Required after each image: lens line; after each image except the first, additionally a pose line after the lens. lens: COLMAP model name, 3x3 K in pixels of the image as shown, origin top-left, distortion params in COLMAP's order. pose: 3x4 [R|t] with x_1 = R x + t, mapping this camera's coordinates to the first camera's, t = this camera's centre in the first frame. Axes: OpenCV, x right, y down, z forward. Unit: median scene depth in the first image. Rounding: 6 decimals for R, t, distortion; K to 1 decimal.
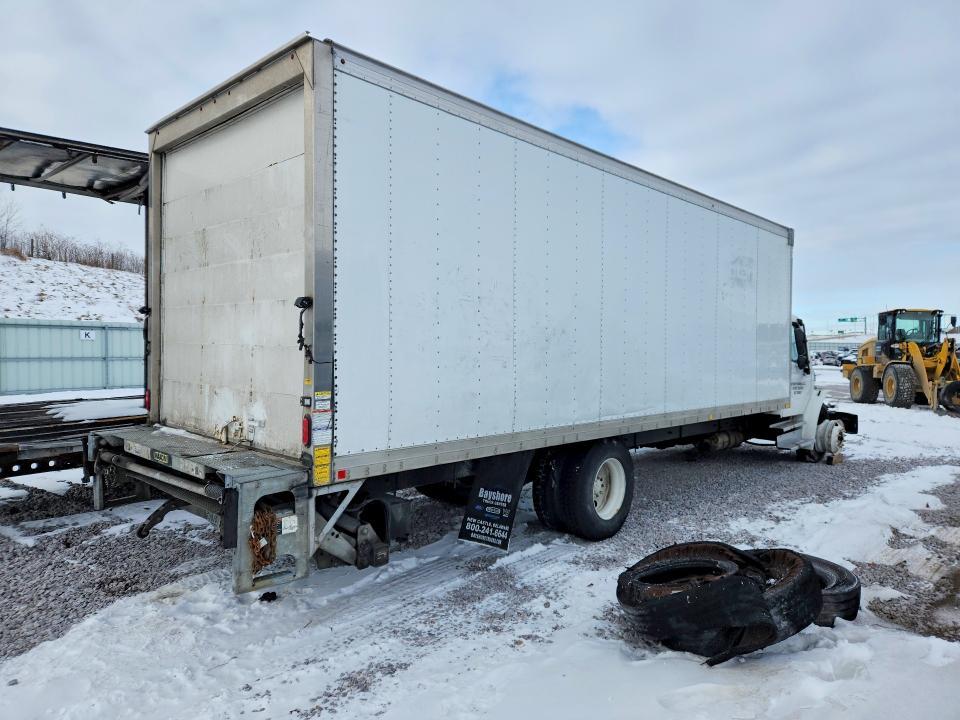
lens RADIAL K [[644.9, 0, 475.3], [0, 644.9, 356.8], [0, 0, 1]] dist [0.042657, -0.011702]
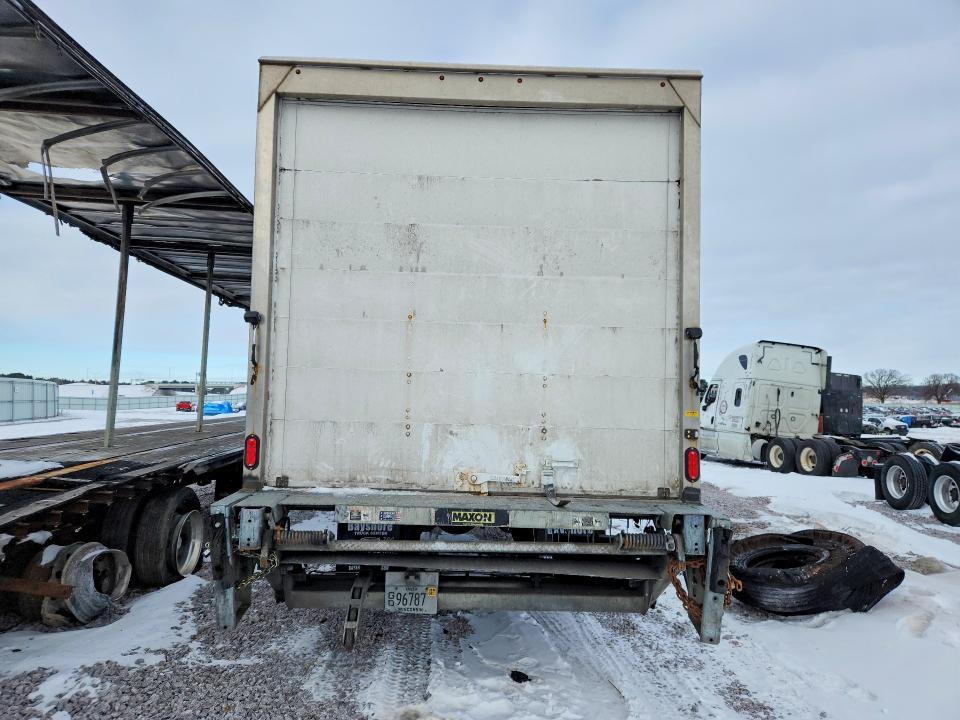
lens RADIAL K [[644.9, 0, 481.8], [0, 644.9, 364.2], [0, 0, 1]] dist [0.042657, -0.011702]
pose [[0.702516, 0.050957, 0.709842, -1.001338], [-0.005158, 0.997772, -0.066522, 0.025686], [-0.711650, 0.043072, 0.701213, 0.449175]]
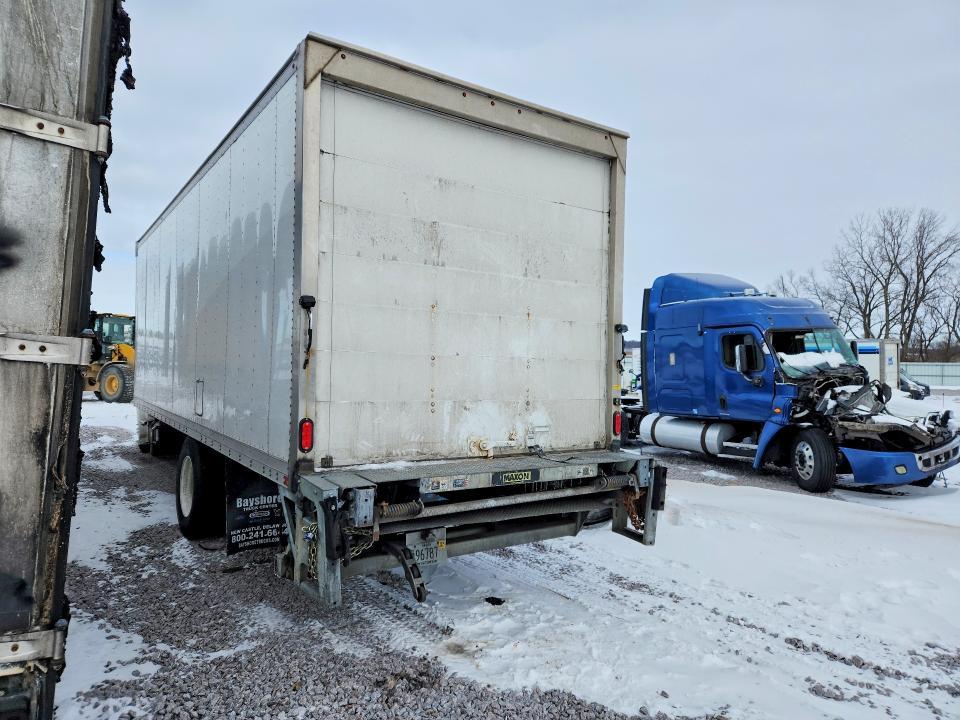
lens RADIAL K [[644.9, 0, 481.0], [0, 644.9, 353.1], [0, 0, 1]] dist [0.042657, -0.011702]
pose [[0.194872, 0.008142, 0.980795, -1.385822], [-0.007504, 0.999949, -0.006810, -0.017763], [-0.980800, -0.006033, 0.194923, 0.857073]]
